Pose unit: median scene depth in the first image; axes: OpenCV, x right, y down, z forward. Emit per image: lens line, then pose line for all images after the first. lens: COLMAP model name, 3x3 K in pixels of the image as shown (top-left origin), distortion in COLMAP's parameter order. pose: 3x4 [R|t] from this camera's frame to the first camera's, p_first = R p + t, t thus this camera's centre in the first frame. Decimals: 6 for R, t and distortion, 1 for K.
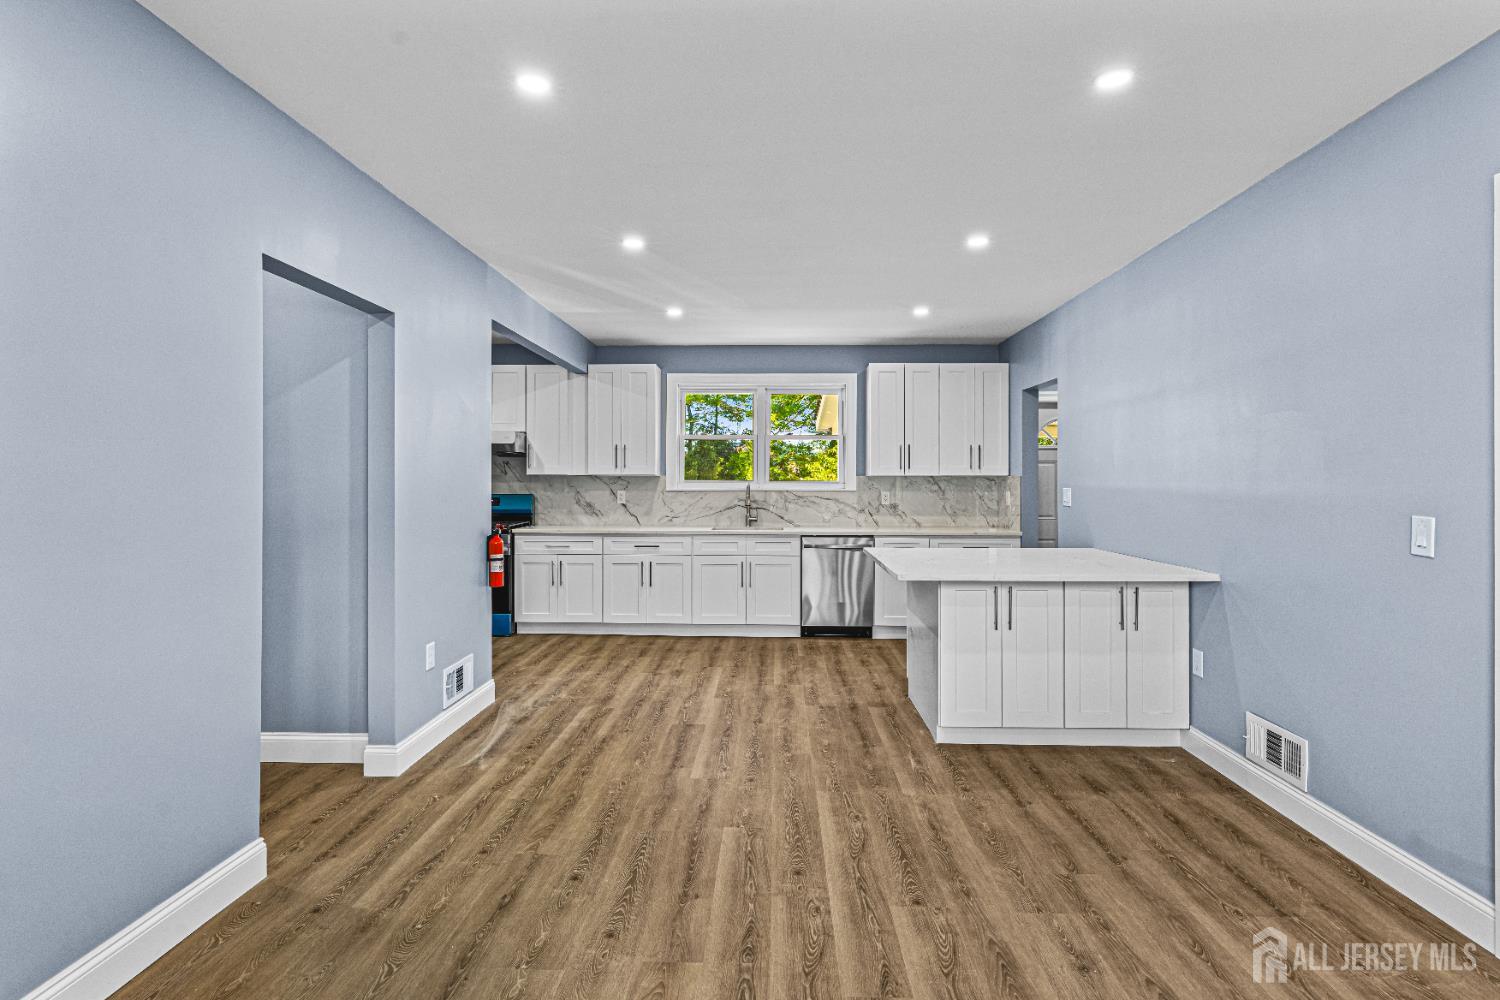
lens RADIAL K [[726.8, 0, 754.6], [0, 726.8, 483.1], [0, 0, 1]] dist [-0.008454, 0.003566]
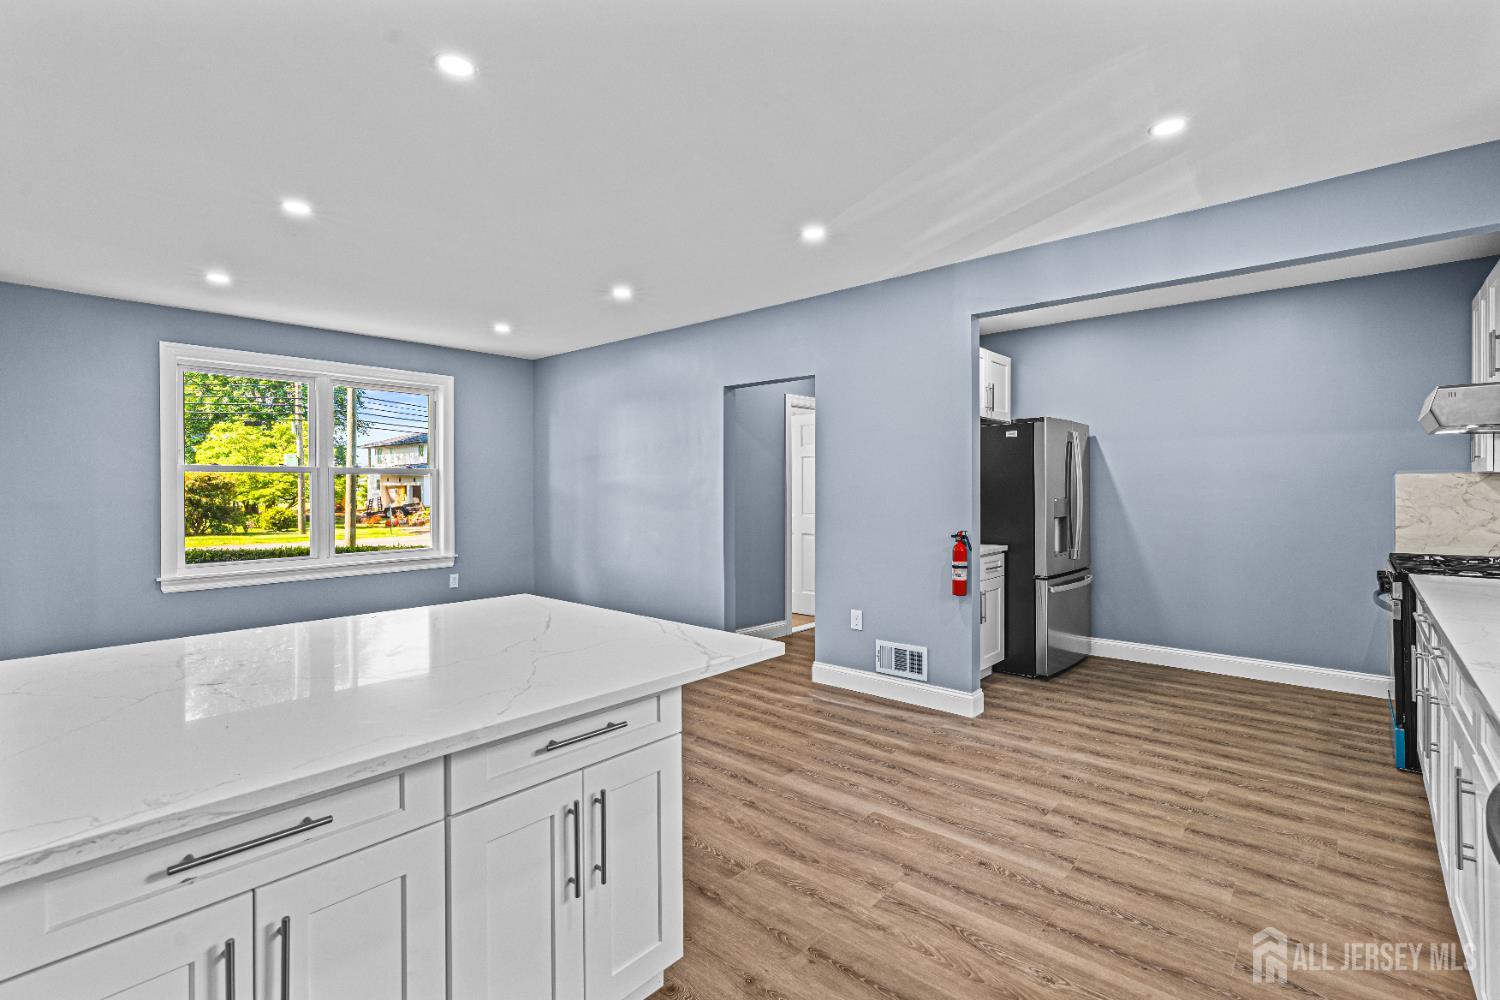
lens RADIAL K [[677.6, 0, 760.0], [0, 677.6, 488.4], [0, 0, 1]] dist [-0.004264, 0.002019]
pose [[-0.631720, 0.003163, -0.775191, 0.356184], [0.002926, 0.999994, 0.001696, -0.001588], [0.775192, -0.001197, -0.631725, 0.951529]]
